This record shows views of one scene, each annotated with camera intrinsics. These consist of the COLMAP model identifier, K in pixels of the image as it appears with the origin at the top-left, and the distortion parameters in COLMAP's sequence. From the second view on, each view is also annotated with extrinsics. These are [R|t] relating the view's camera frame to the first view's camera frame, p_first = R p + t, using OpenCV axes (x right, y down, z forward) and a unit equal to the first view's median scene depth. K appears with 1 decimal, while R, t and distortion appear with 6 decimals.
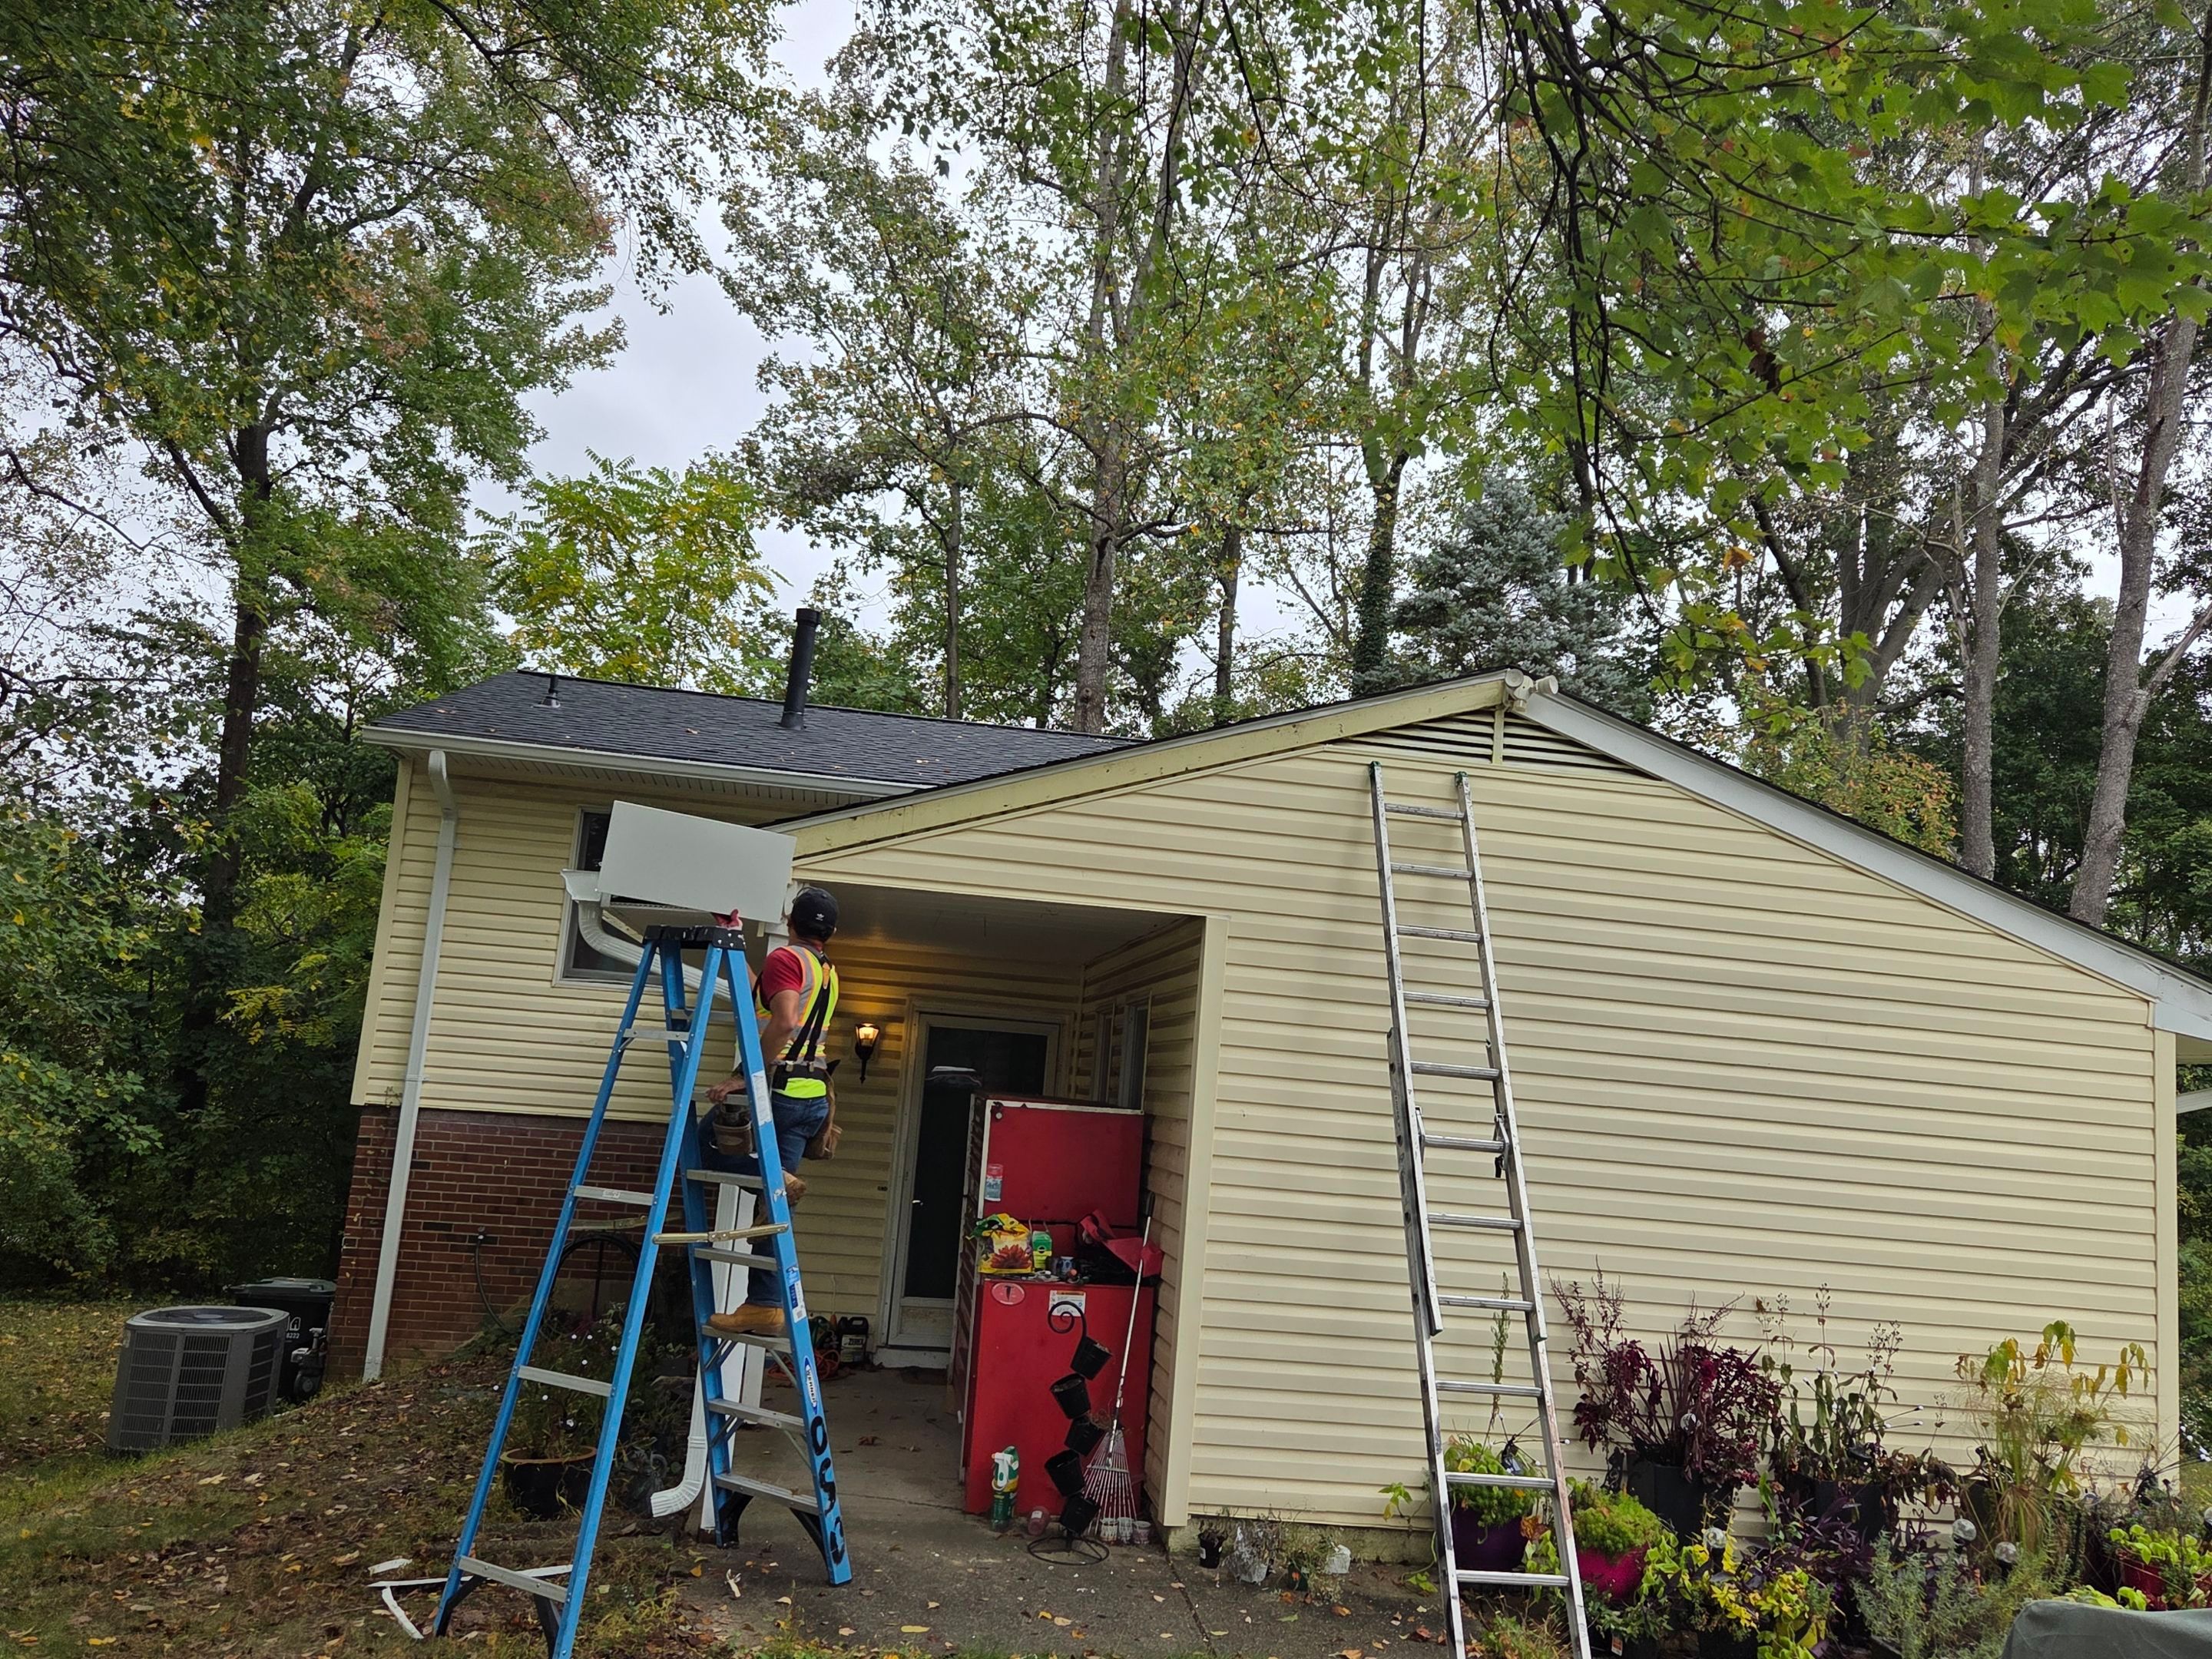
lens RADIAL K [[1757.5, 0, 1119.2], [0, 1757.5, 822.7], [0, 0, 1]] dist [0.060098, -0.040579]
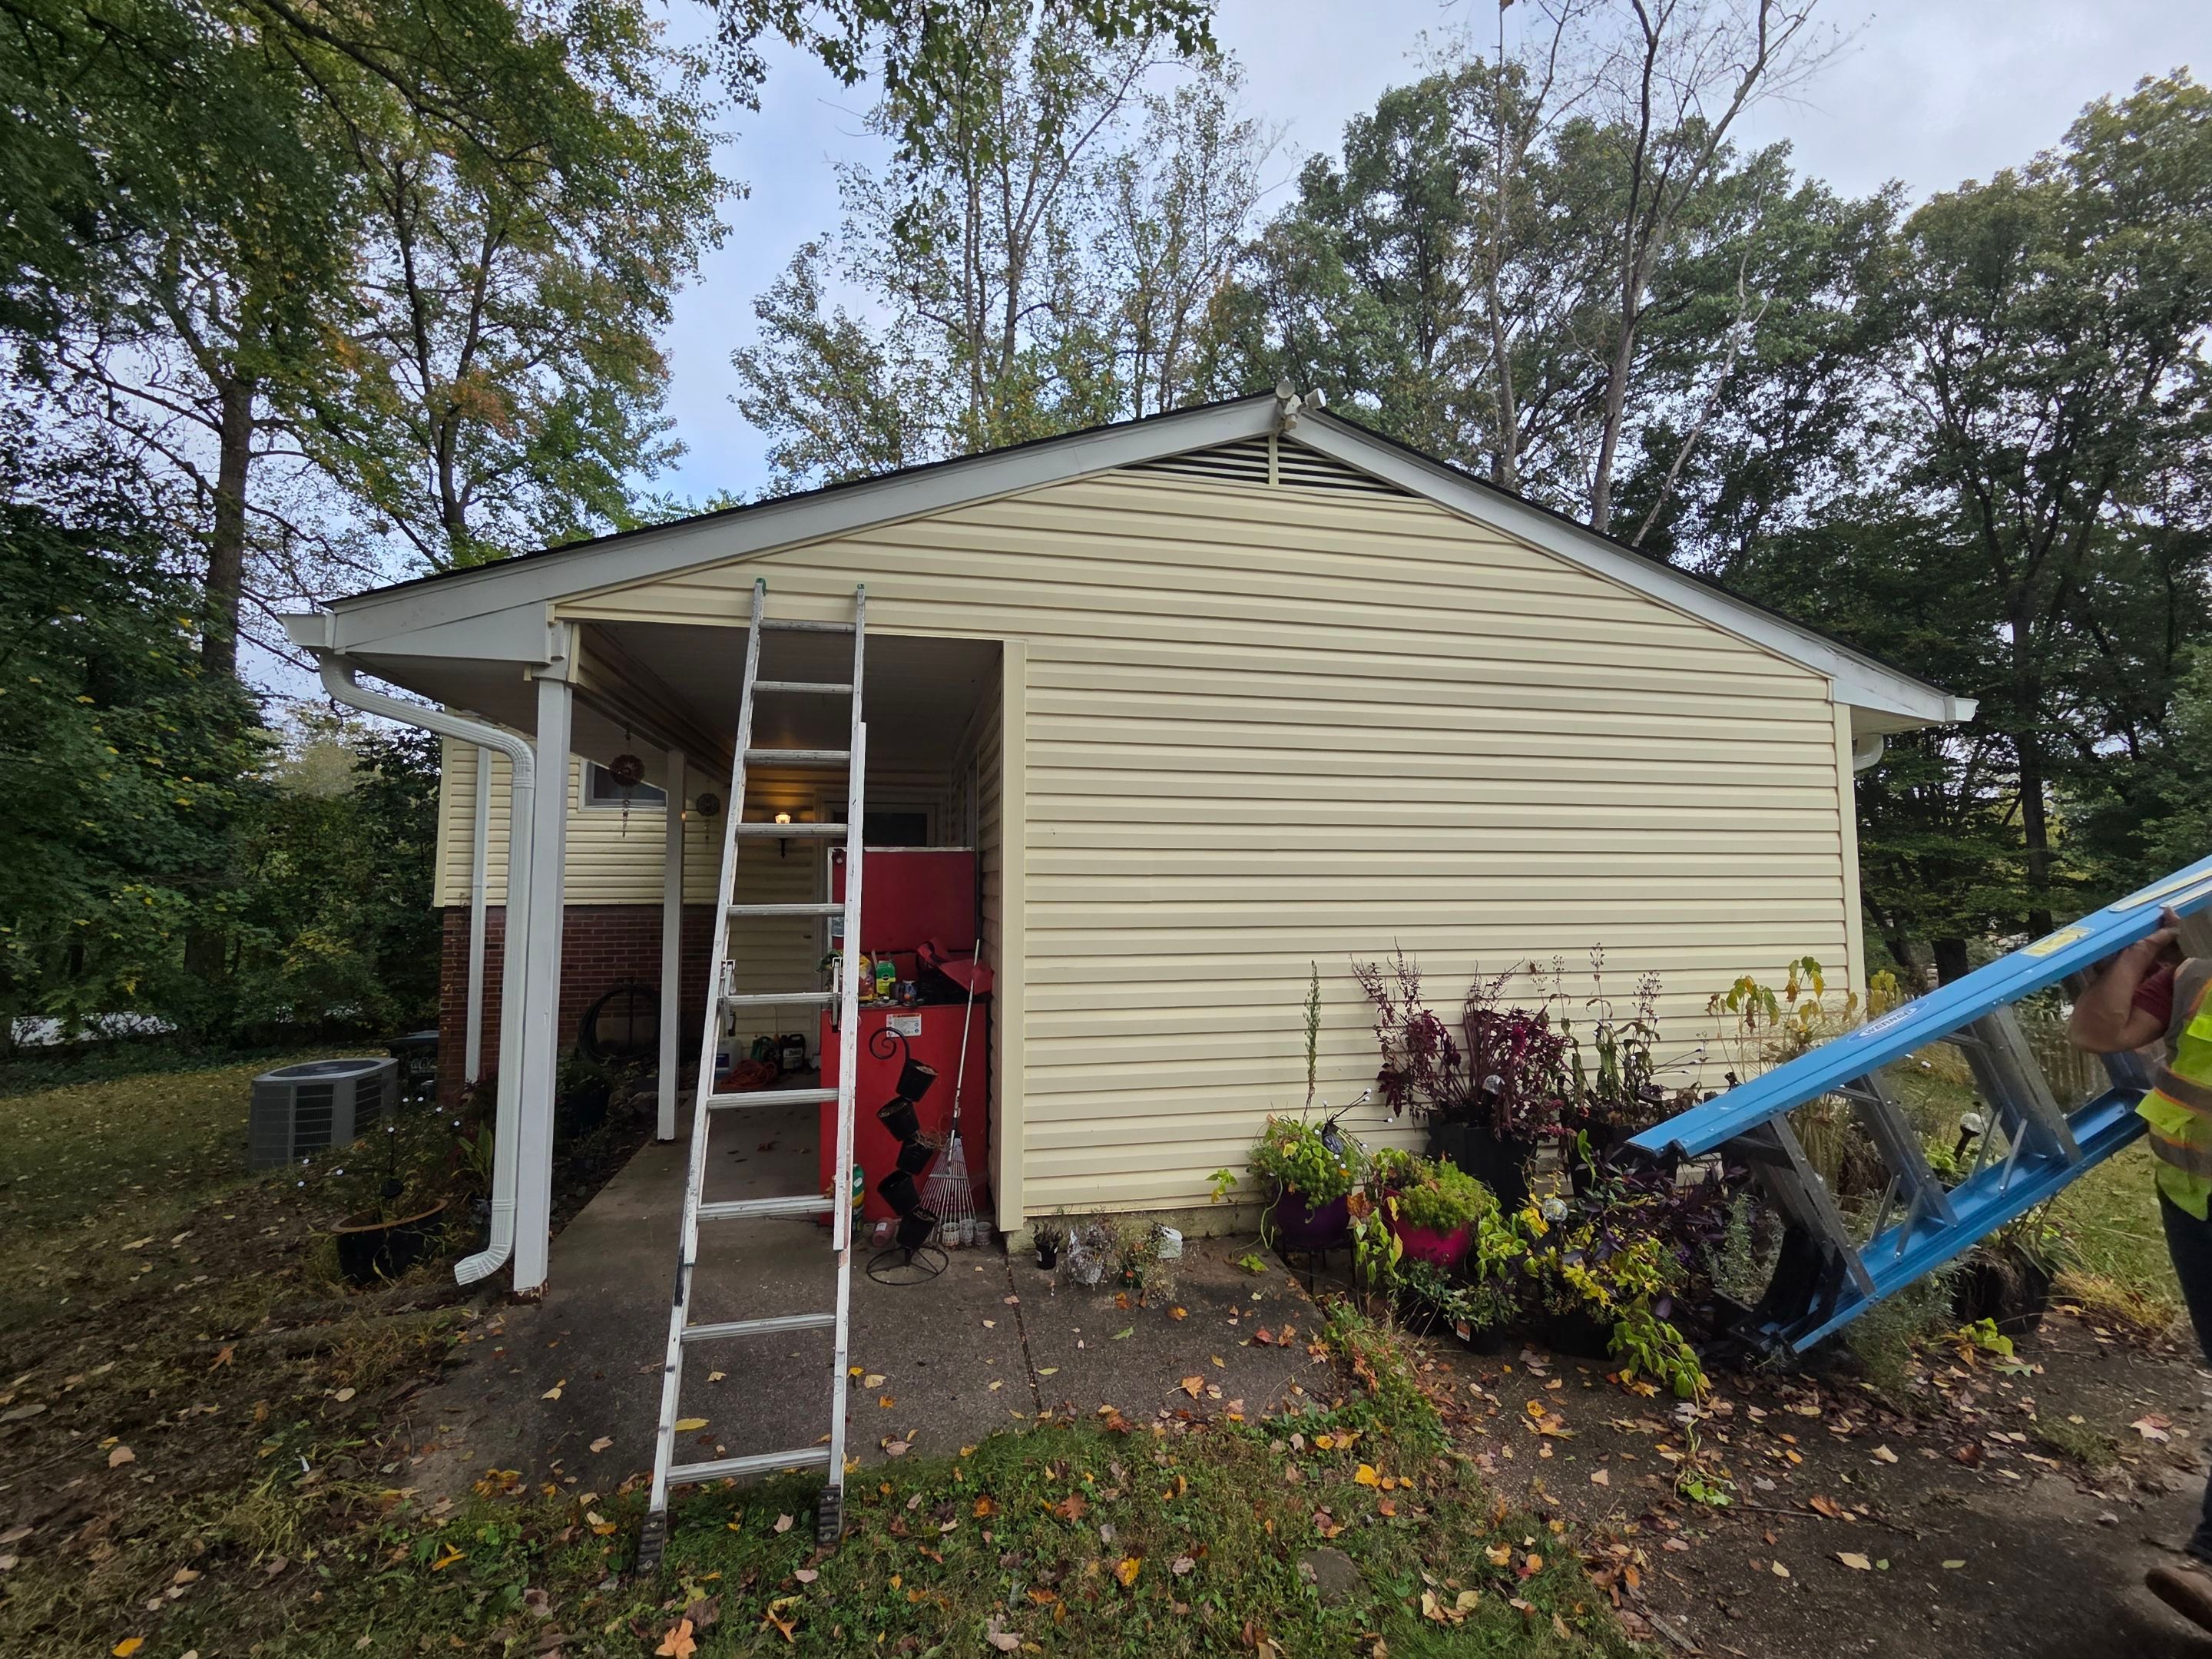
lens RADIAL K [[905.8, 0, 1090.8], [0, 905.8, 828.1], [0, 0, 1]] dist [0.003786, -0.002452]
pose [[0.995099, -0.077275, 0.061696, 0.060137], [0.071052, 0.992708, 0.097380, 0.113148], [-0.068771, -0.092519, 0.993333, 0.475599]]
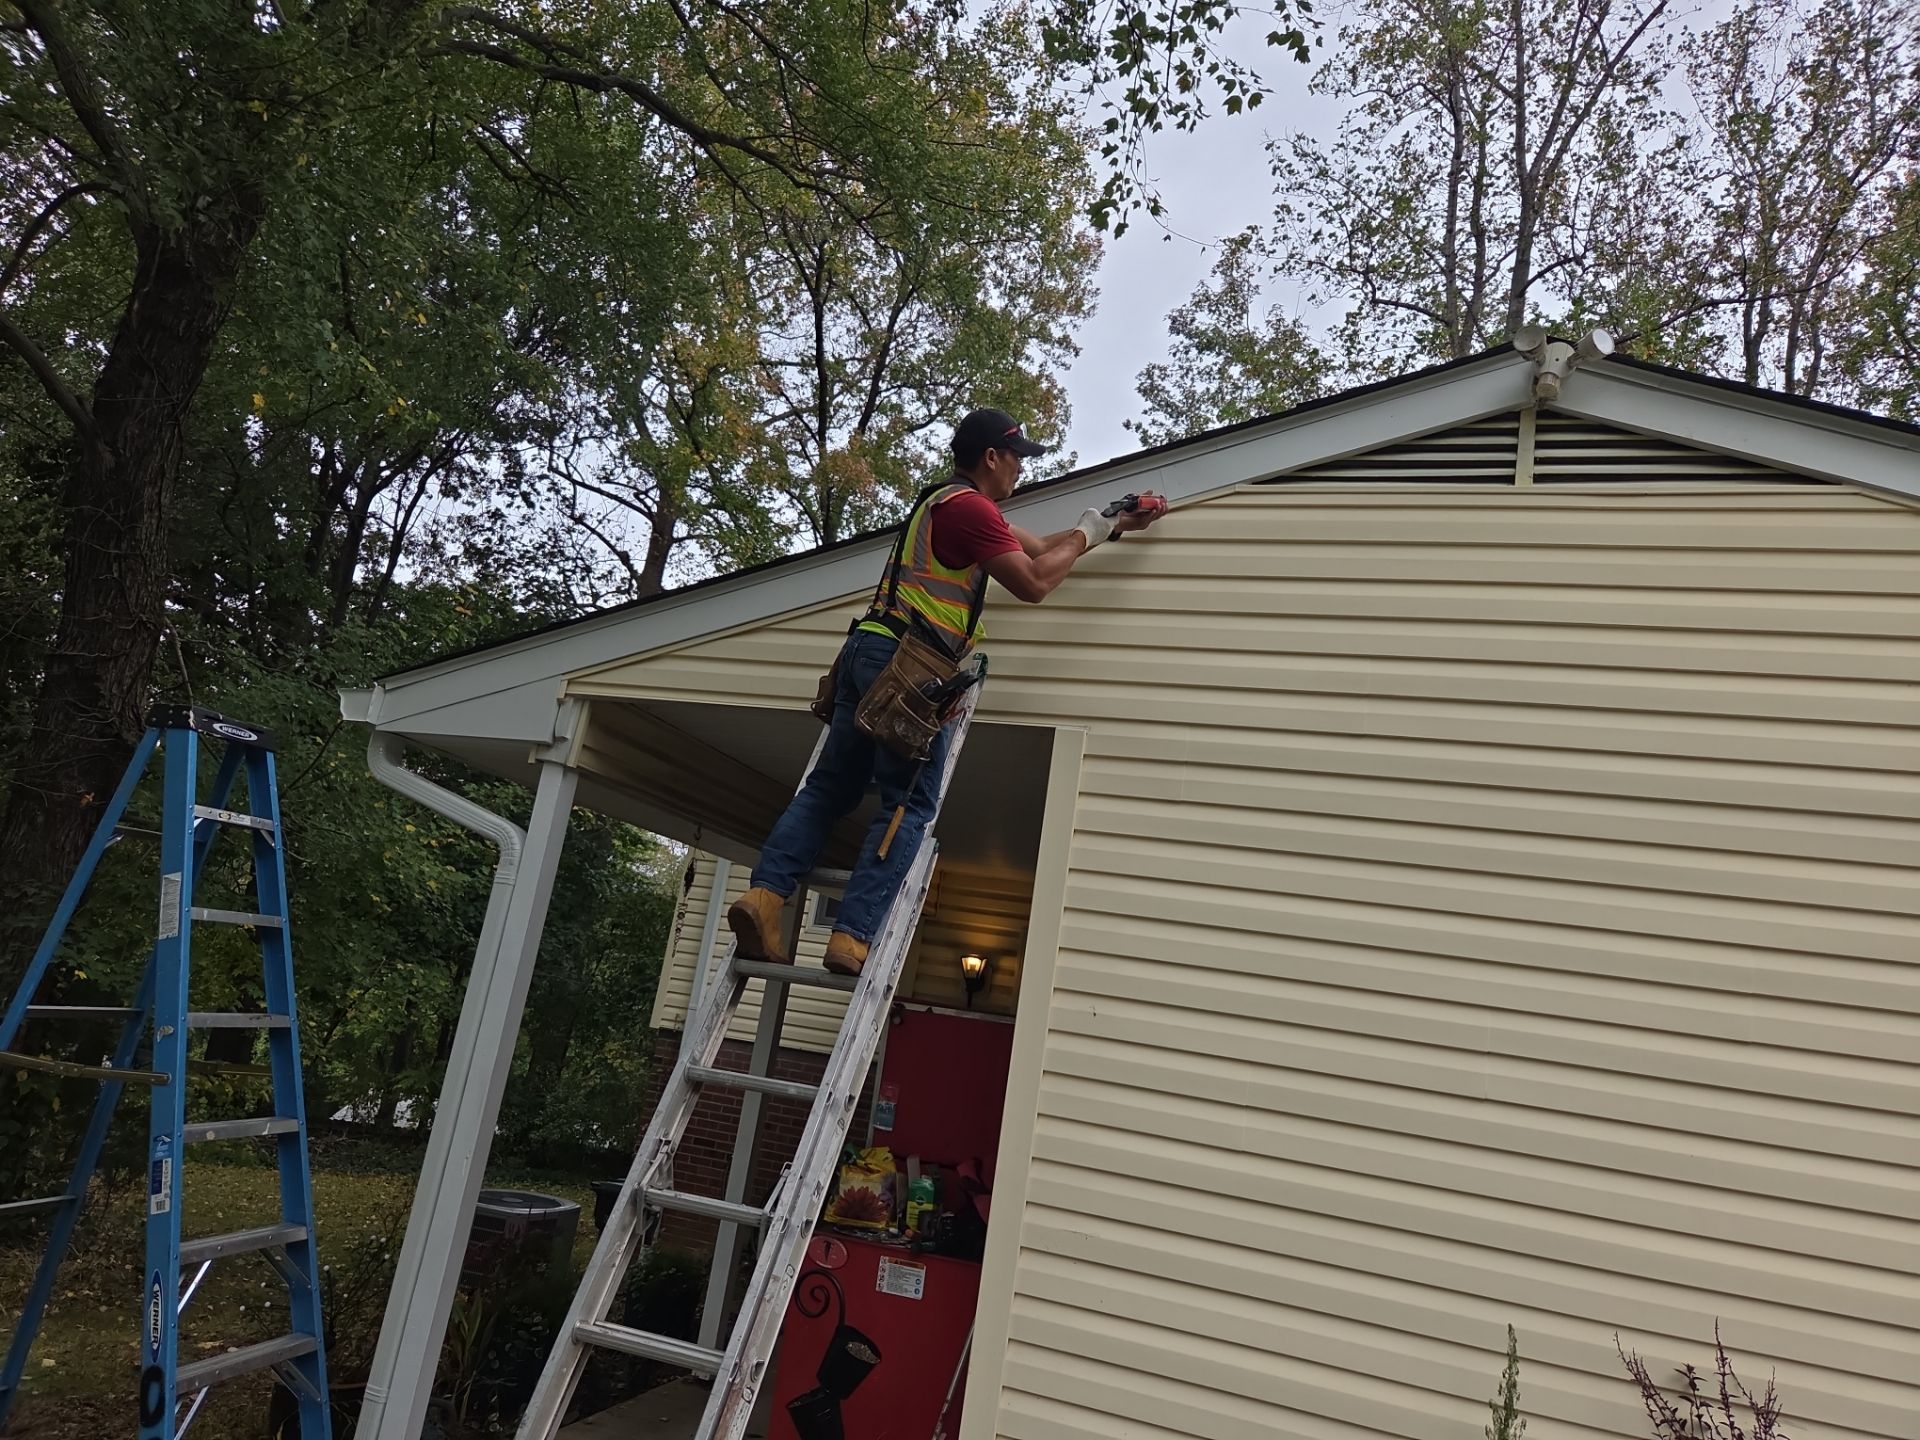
lens RADIAL K [[1287.1, 0, 960.0], [0, 1287.1, 720.0], [0, 0, 1]] dist [0.041936, -0.003726]
pose [[0.896816, -0.050473, -0.439515, 0.245400], [-0.010041, 0.990892, -0.134281, 0.120988], [0.442289, 0.124839, 0.888142, 0.525962]]
